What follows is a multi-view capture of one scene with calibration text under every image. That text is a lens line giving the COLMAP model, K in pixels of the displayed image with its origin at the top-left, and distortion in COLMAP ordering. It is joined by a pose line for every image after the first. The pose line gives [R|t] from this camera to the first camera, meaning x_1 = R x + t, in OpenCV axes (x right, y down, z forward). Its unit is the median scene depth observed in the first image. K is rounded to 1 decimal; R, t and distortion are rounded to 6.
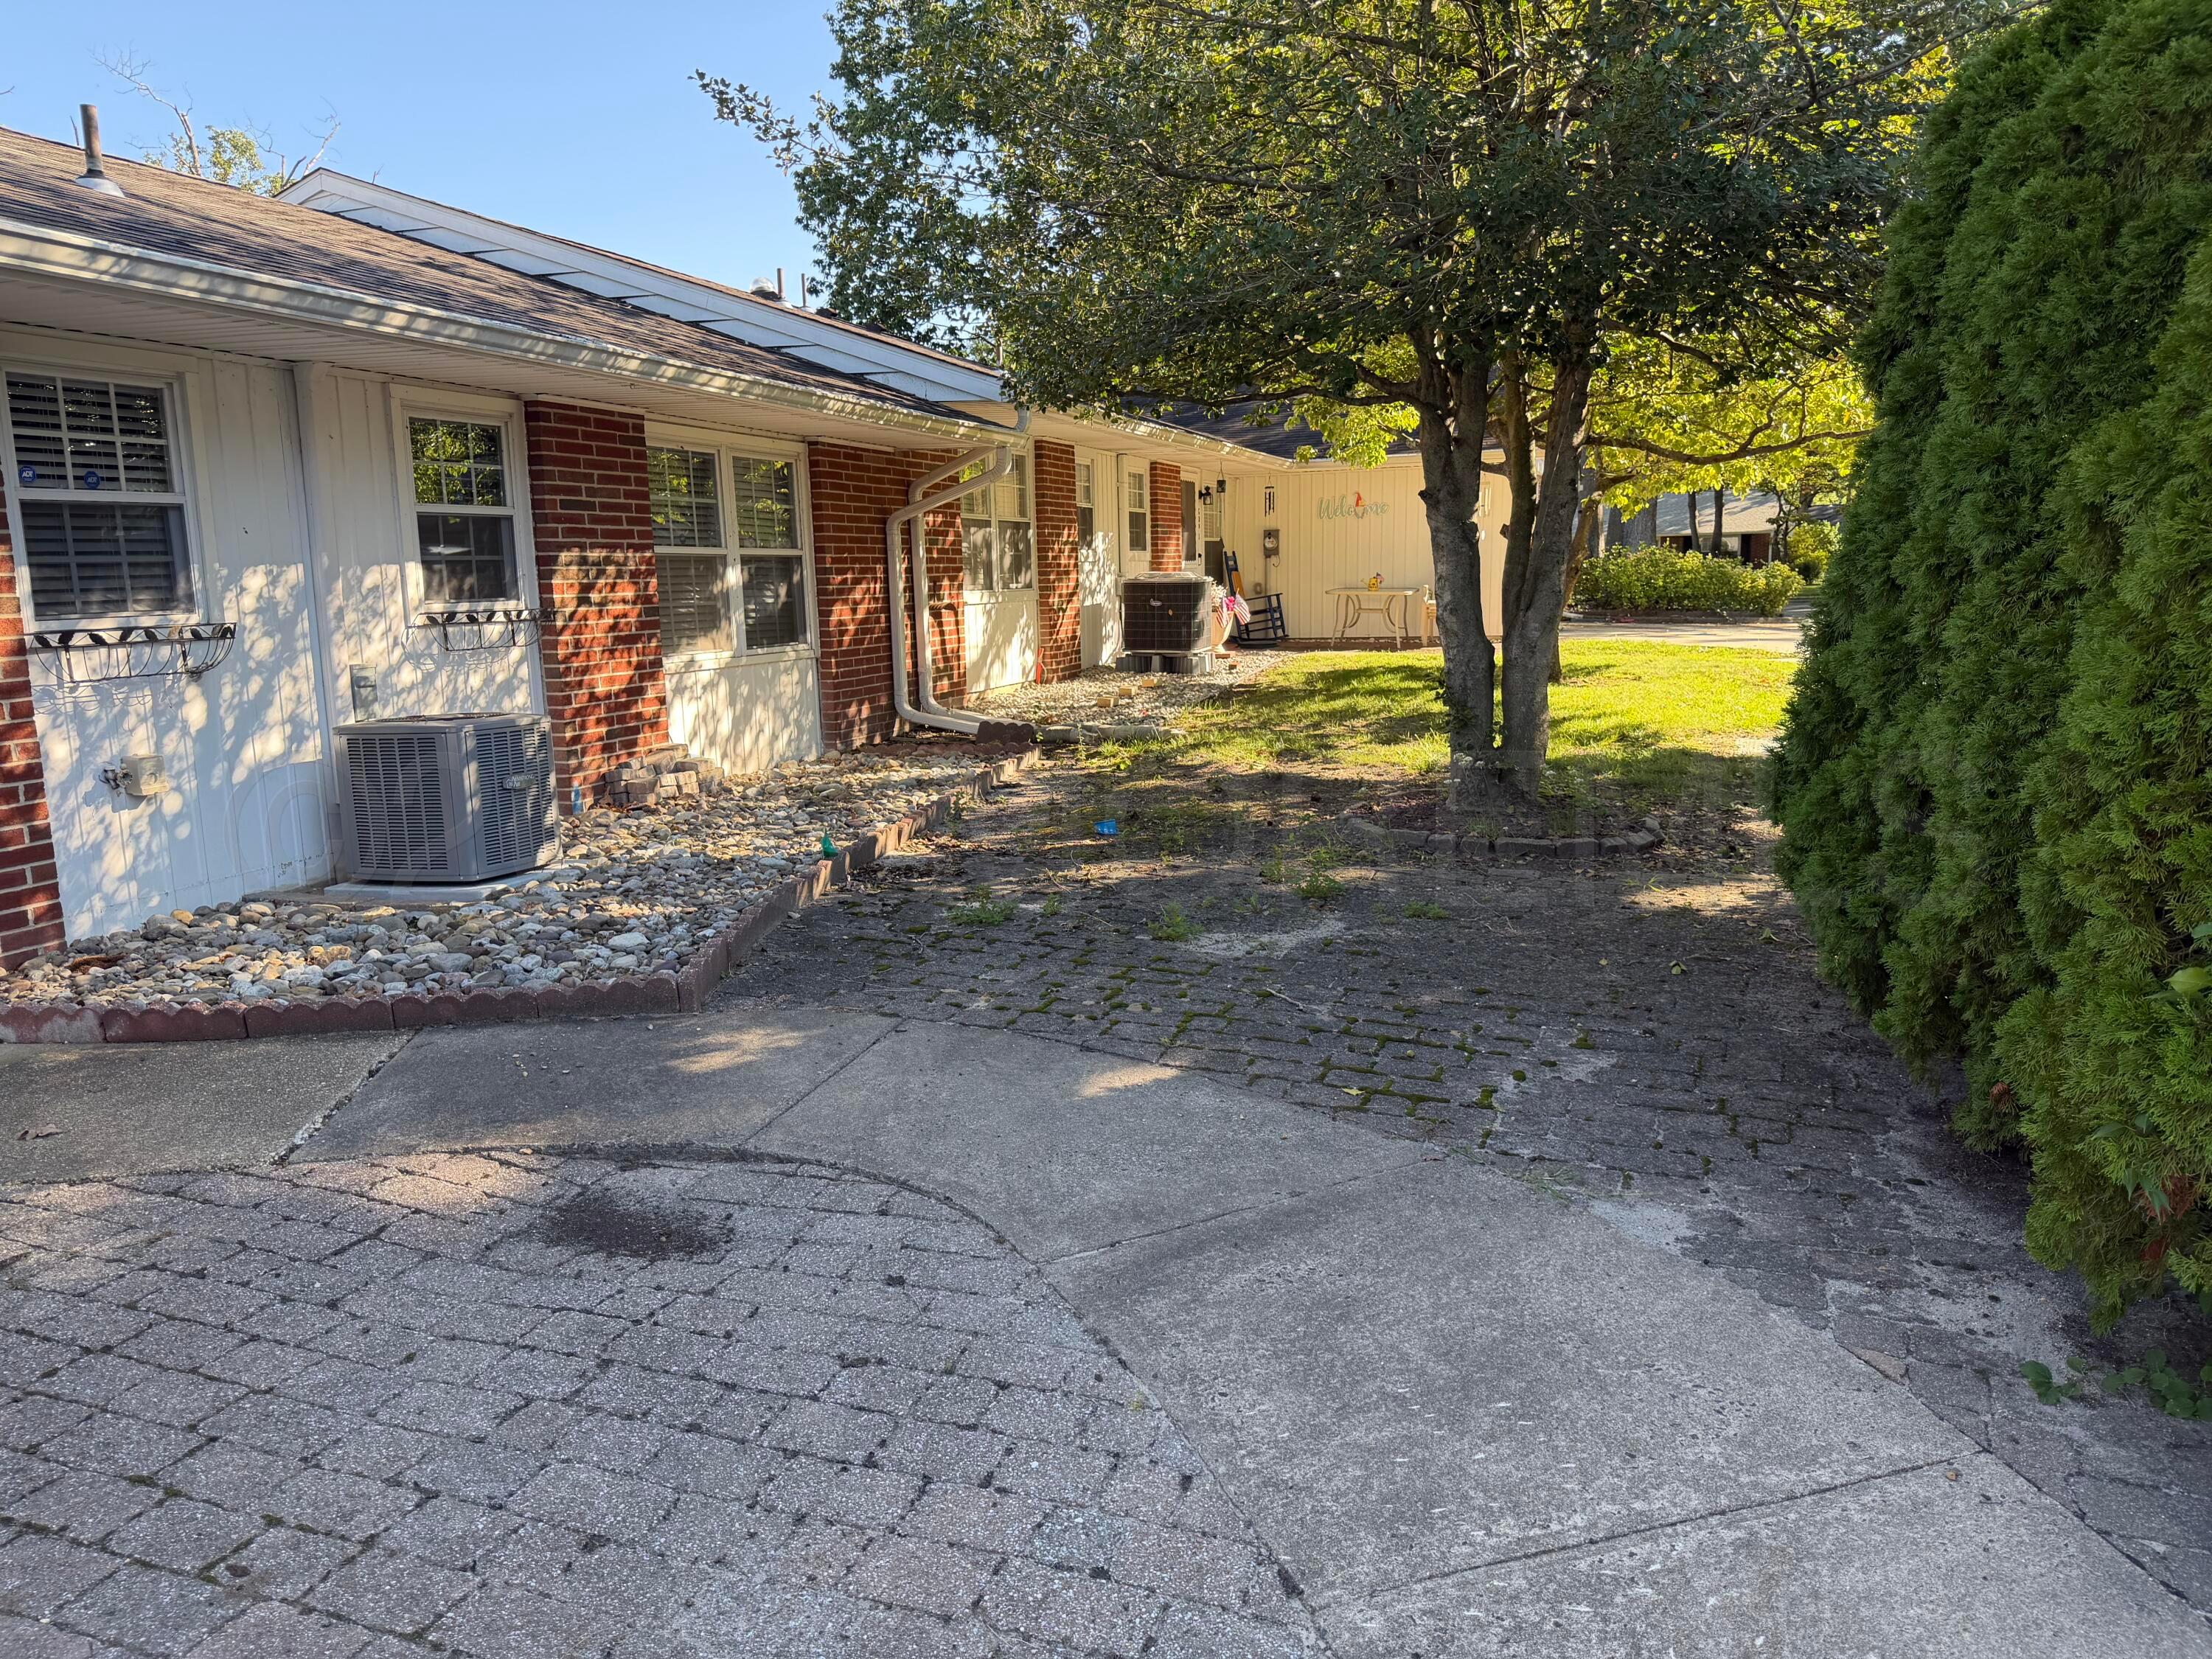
lens RADIAL K [[1539.6, 0, 1096.0], [0, 1539.6, 825.8], [0, 0, 1]] dist [0.109222, -0.167139]
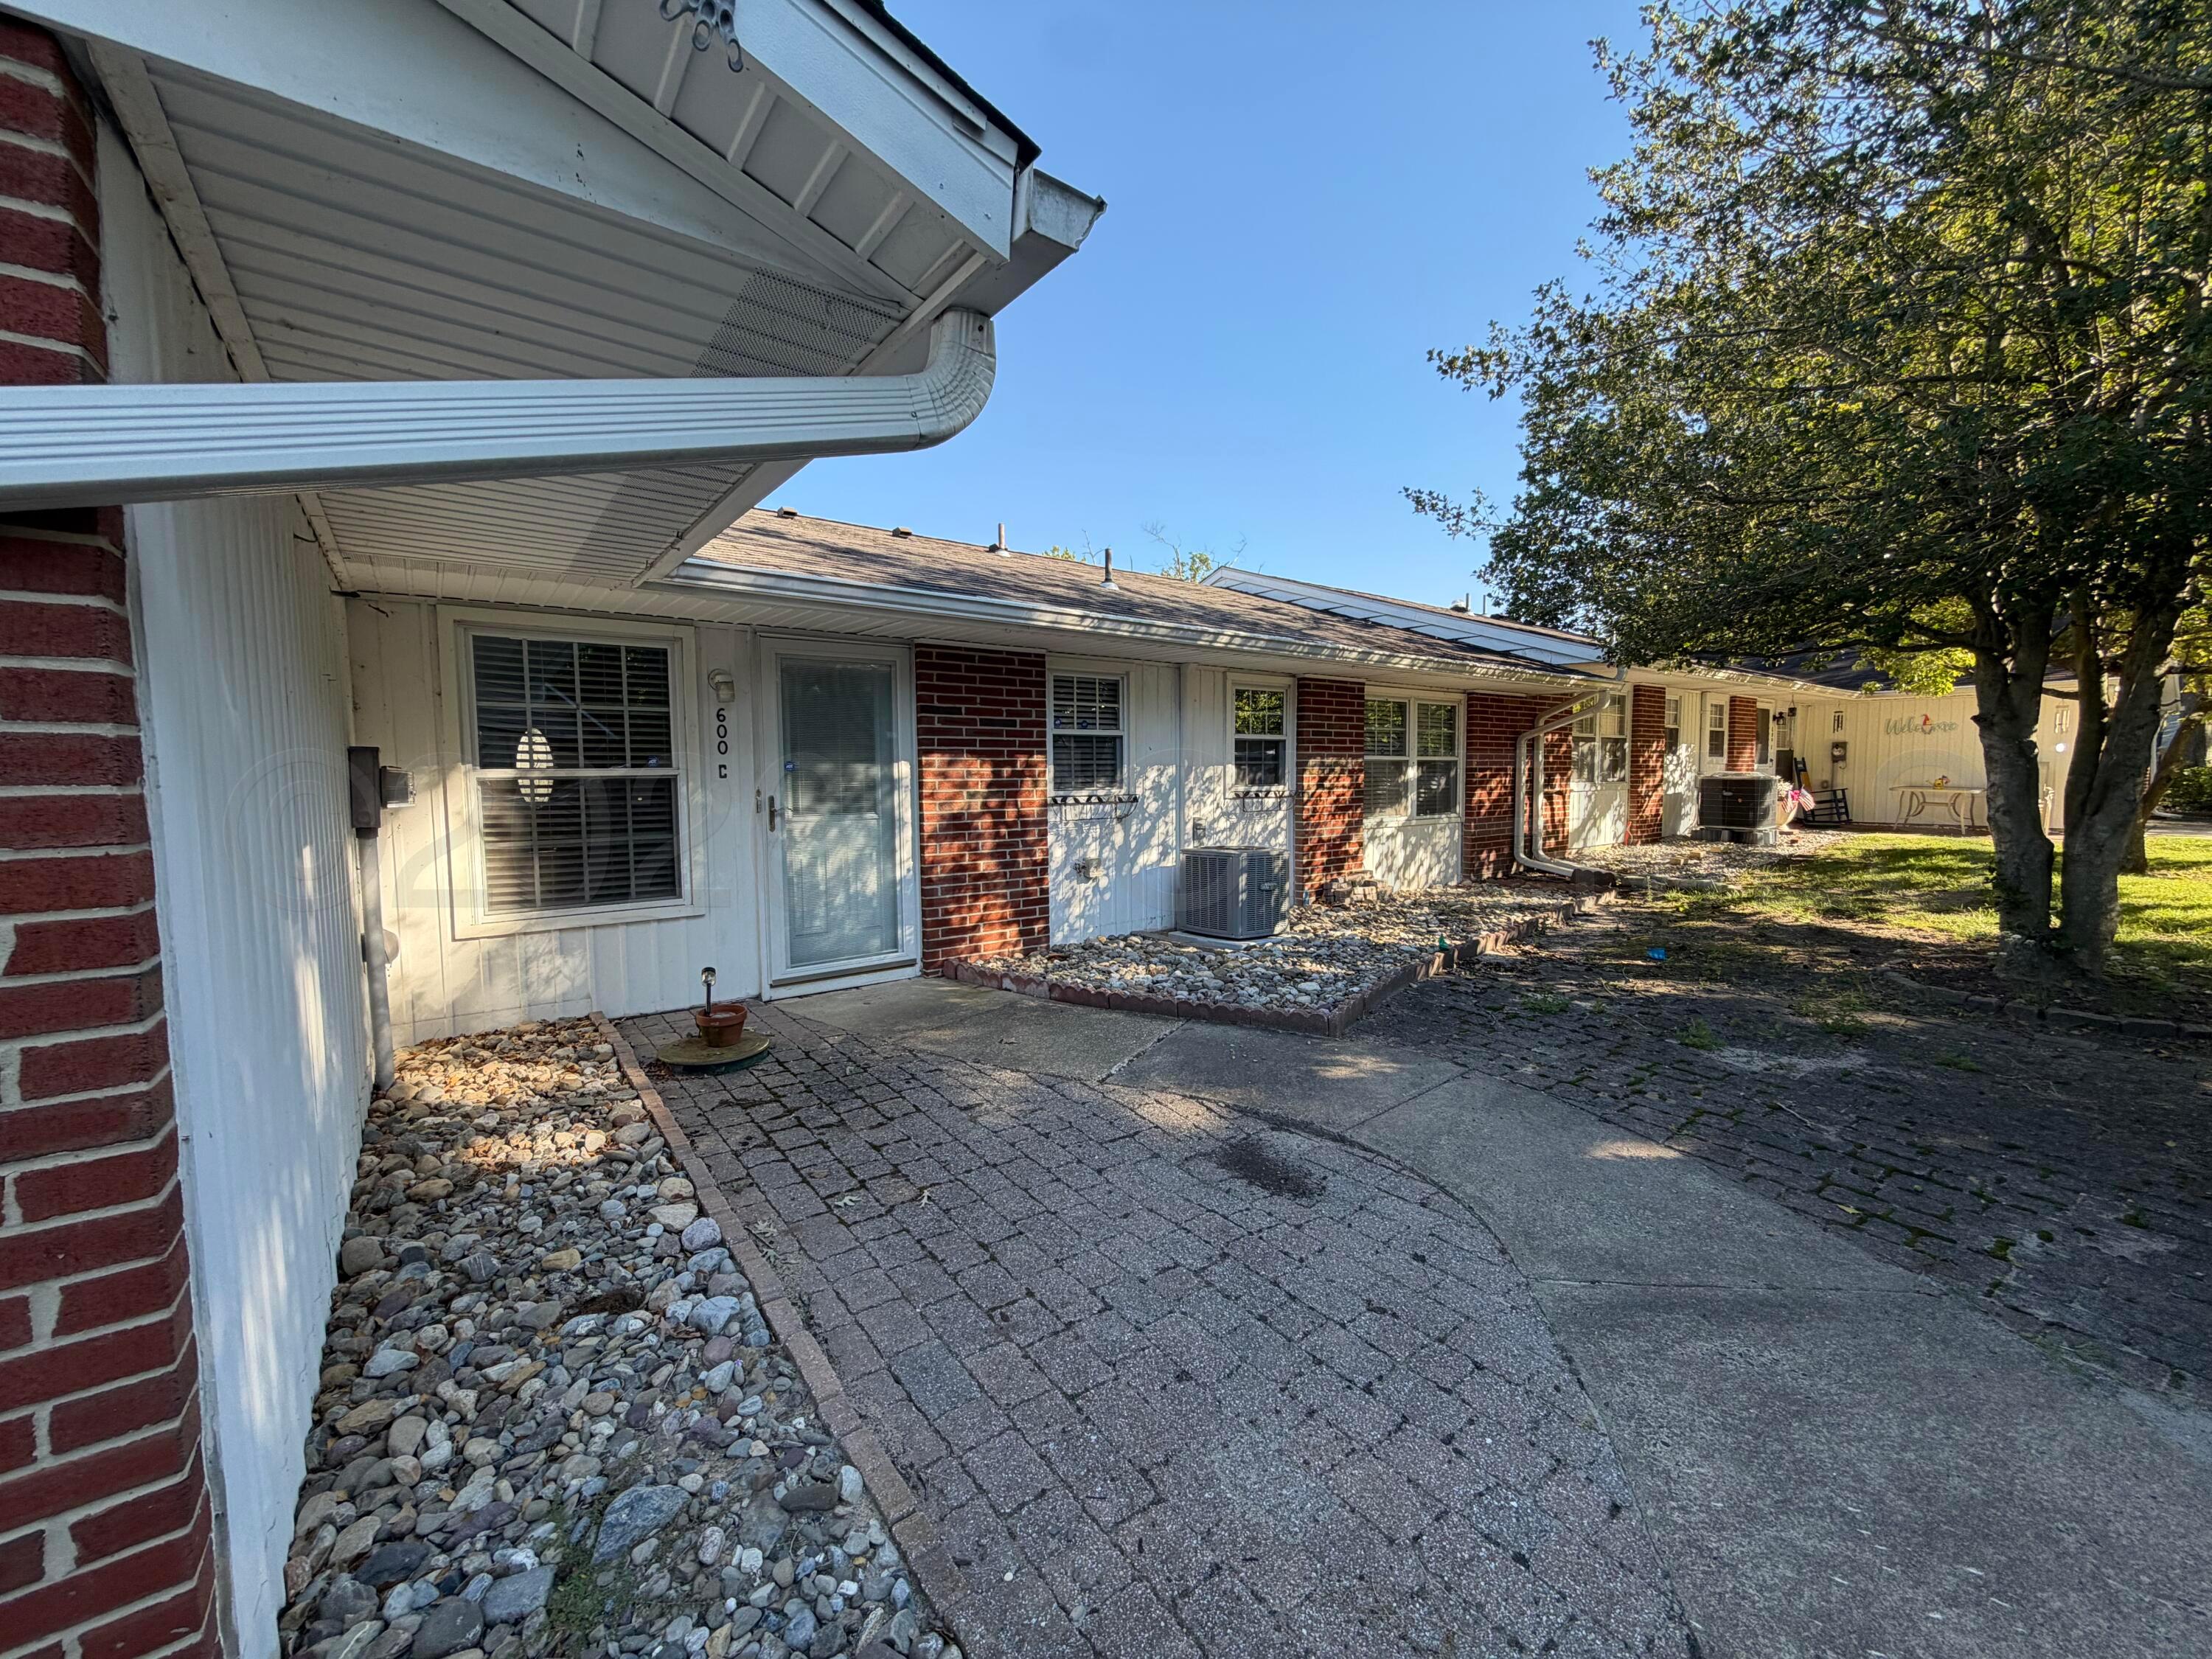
lens RADIAL K [[877.2, 0, 1100.2], [0, 877.2, 830.3], [0, 0, 1]] dist [-0.001217, -0.000589]
pose [[0.828643, 0.053756, -0.557190, 0.030955], [-0.102796, 0.993064, -0.057067, -0.015445], [0.550258, 0.104565, 0.828421, 0.054106]]
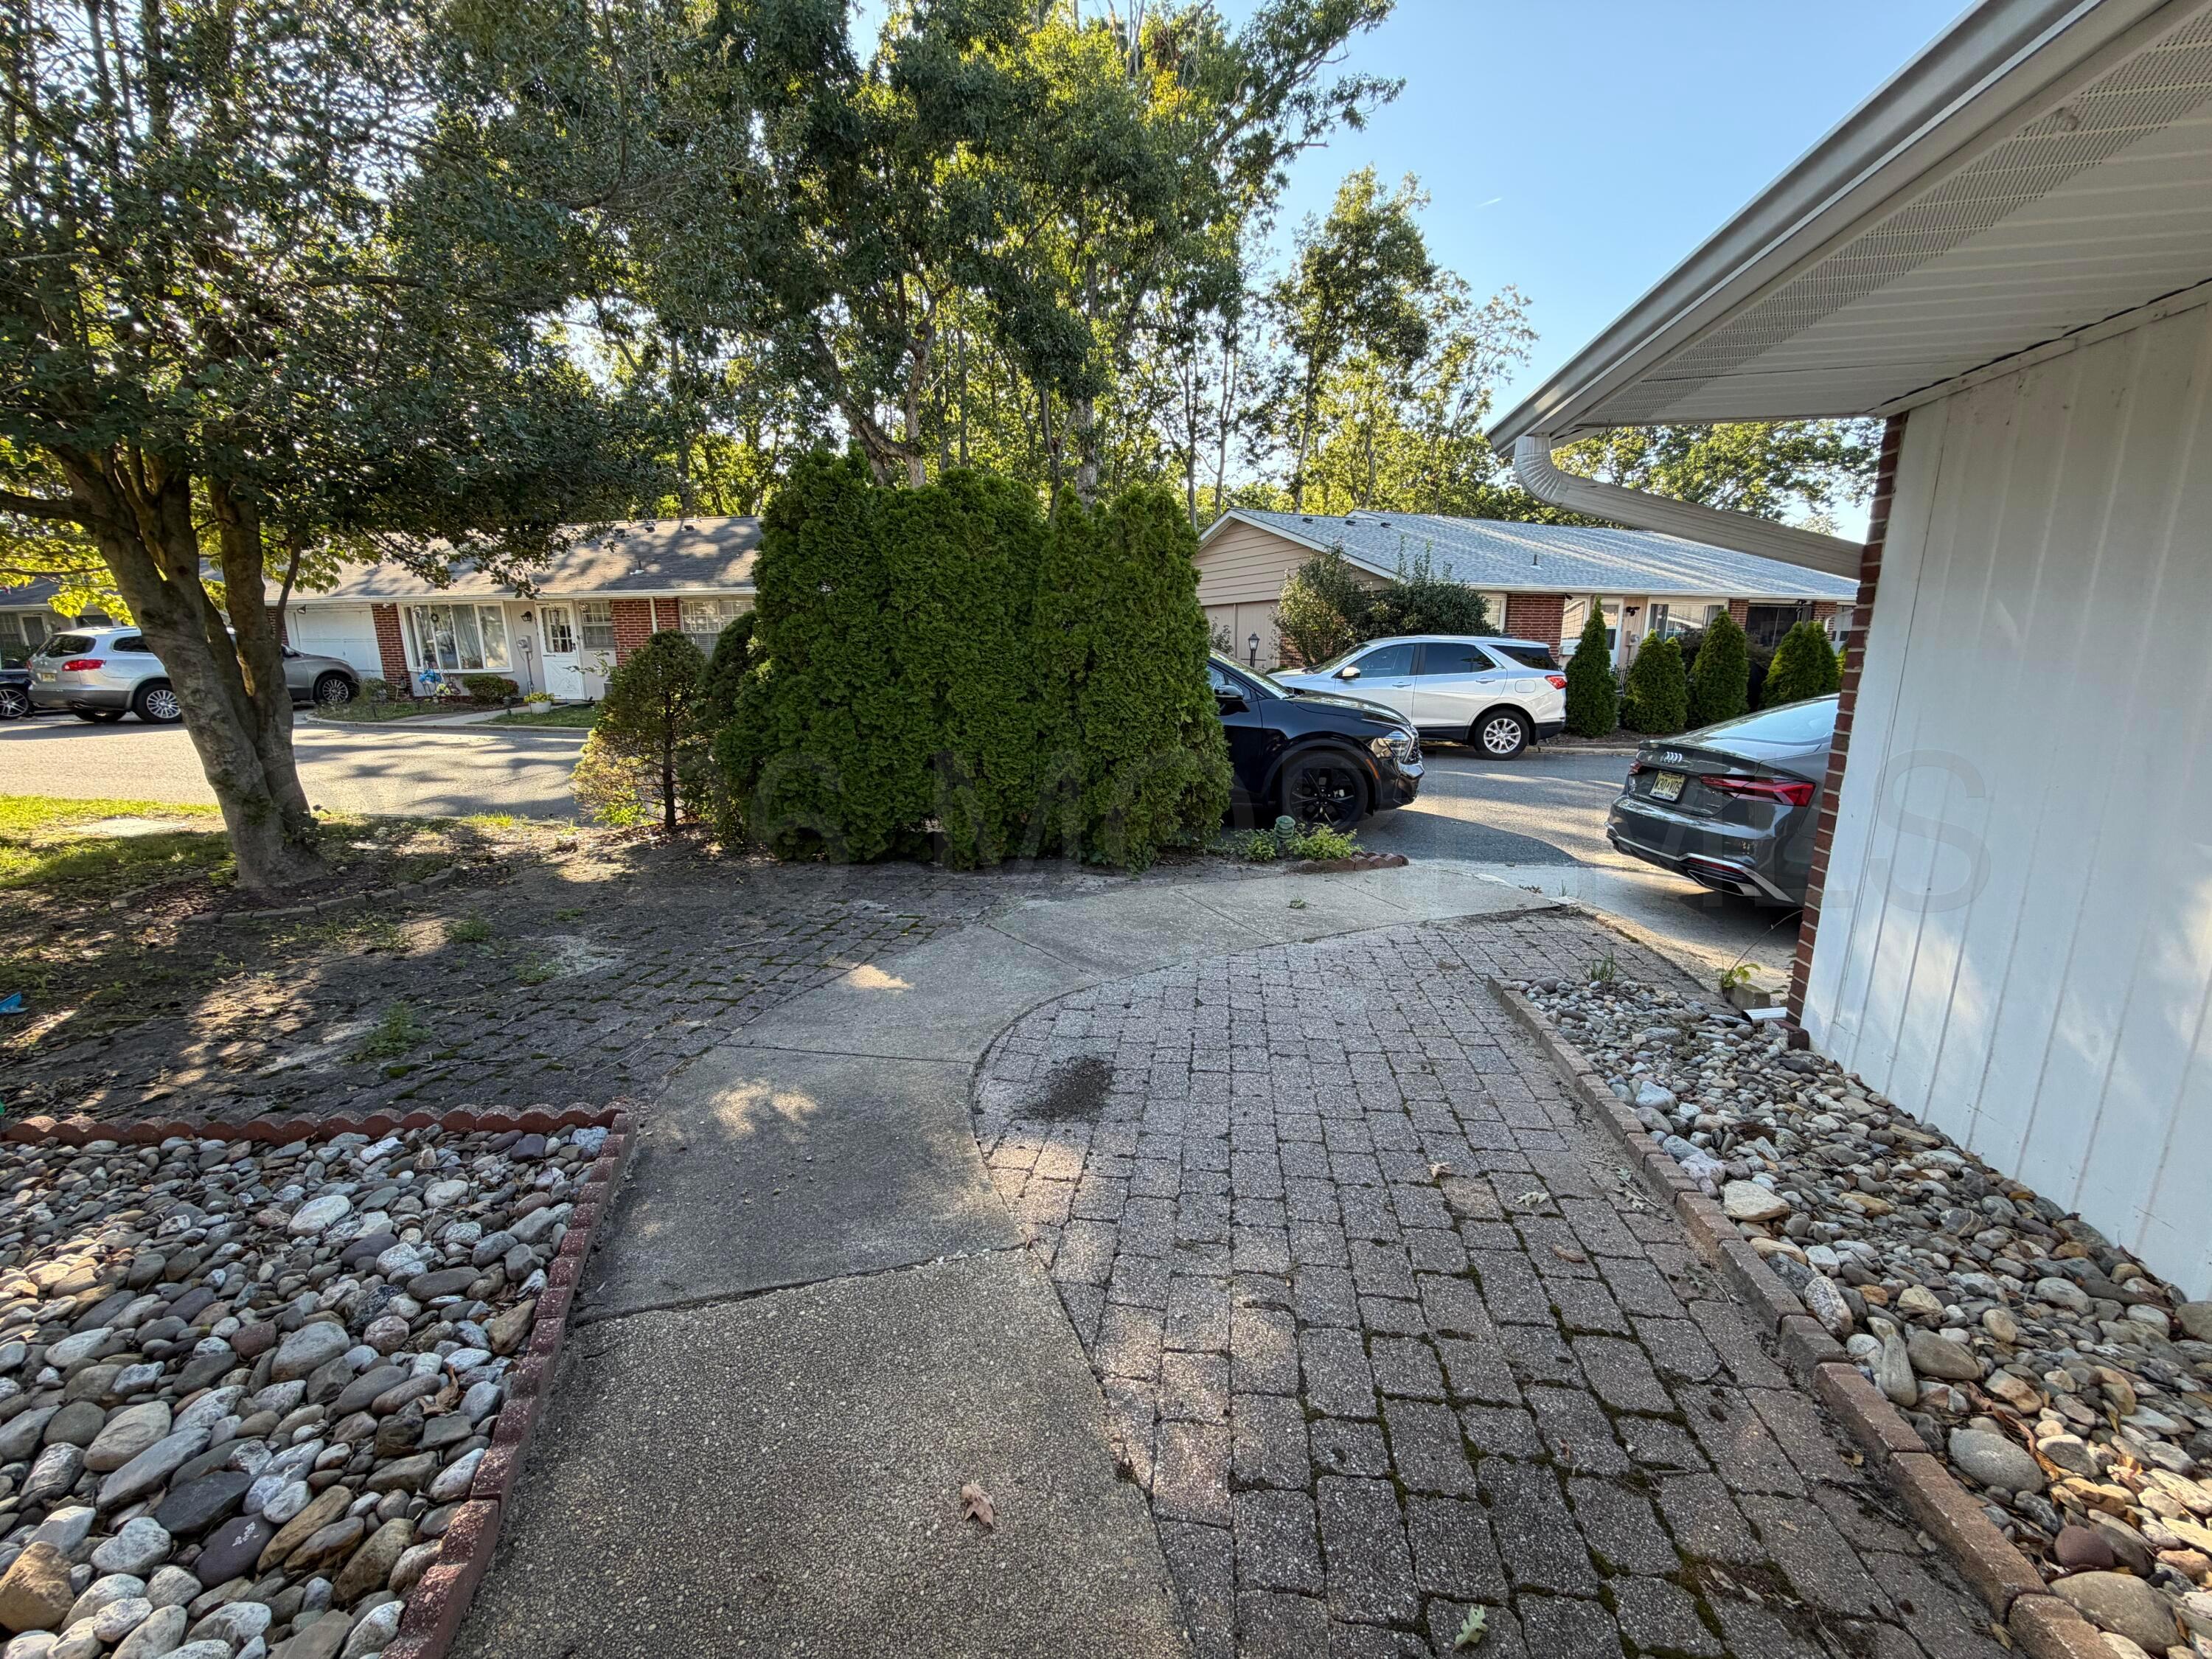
lens RADIAL K [[874.2, 0, 1095.9], [0, 874.2, 833.5], [0, 0, 1]] dist [-0.002040, 0.000230]
pose [[-0.182255, -0.185610, 0.965573, -0.634168], [0.172699, 0.960712, 0.217273, -0.106128], [-0.967966, 0.206352, -0.143040, 0.592625]]
